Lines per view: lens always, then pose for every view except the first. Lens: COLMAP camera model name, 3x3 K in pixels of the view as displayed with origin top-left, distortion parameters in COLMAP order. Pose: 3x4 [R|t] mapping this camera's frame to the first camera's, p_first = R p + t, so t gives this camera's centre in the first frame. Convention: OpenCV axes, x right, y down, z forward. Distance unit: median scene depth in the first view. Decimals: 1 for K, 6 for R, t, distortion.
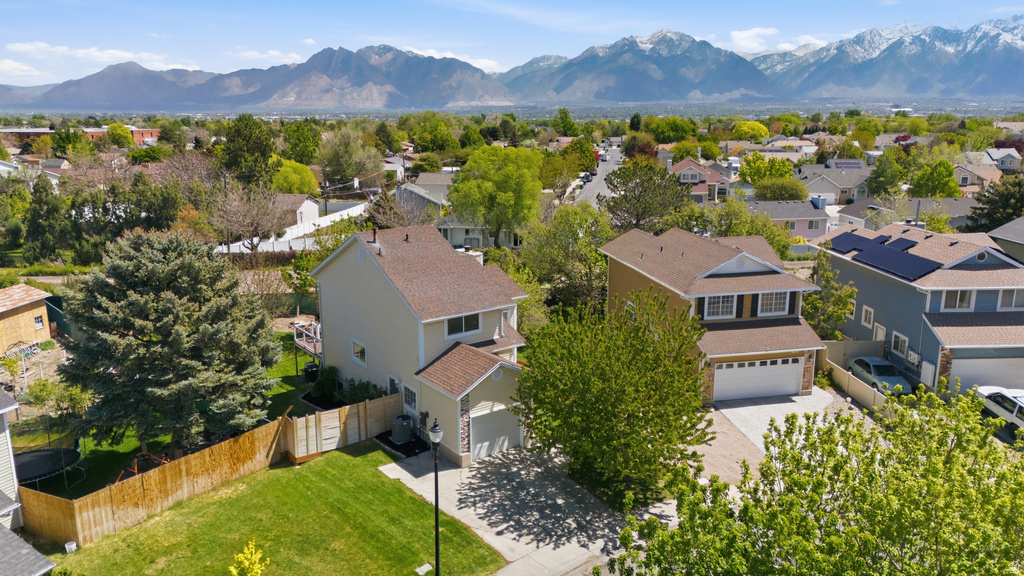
lens RADIAL K [[739.2, 0, 512.0], [0, 739.2, 288.0], [0, 0, 1]] dist [0.080424, -0.080254]
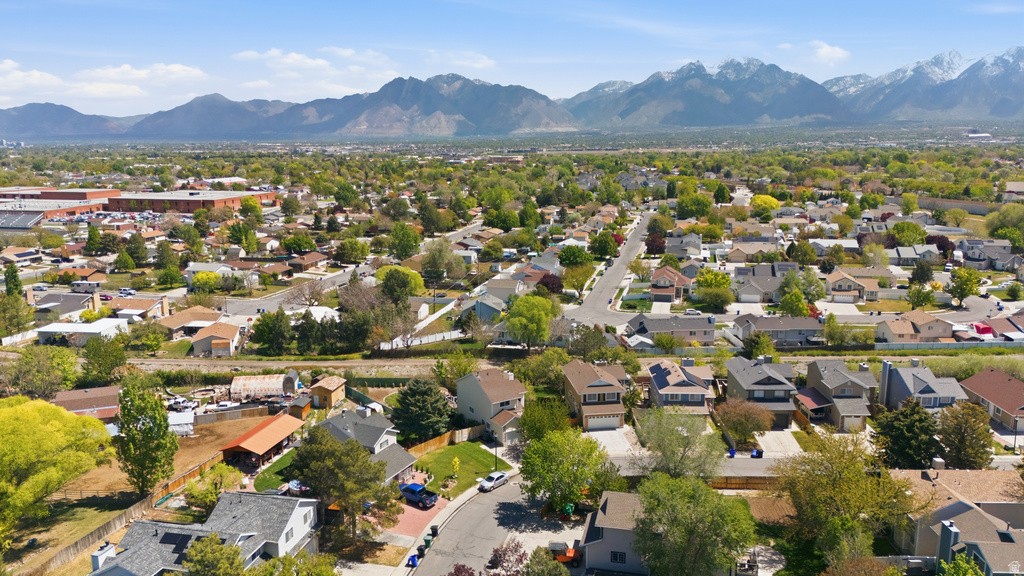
lens RADIAL K [[739.2, 0, 512.0], [0, 739.2, 288.0], [0, 0, 1]] dist [0.080424, -0.080254]
pose [[0.996315, 0.010016, -0.085187, 0.248105], [-0.012666, 0.999451, -0.030621, -0.375269], [0.084833, 0.031587, 0.995894, -2.358682]]
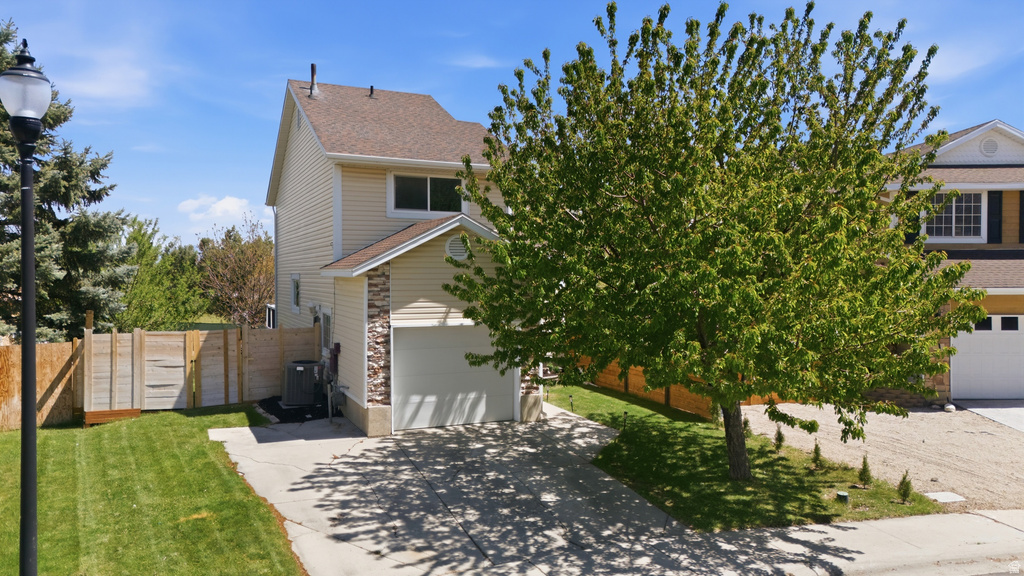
lens RADIAL K [[739.2, 0, 512.0], [0, 739.2, 288.0], [0, 0, 1]] dist [0.080424, -0.080254]
pose [[0.974103, 0.001151, -0.226100, 0.120092], [-0.049827, 0.976496, -0.209696, 0.233881], [0.220544, 0.215531, 0.951266, 0.533443]]
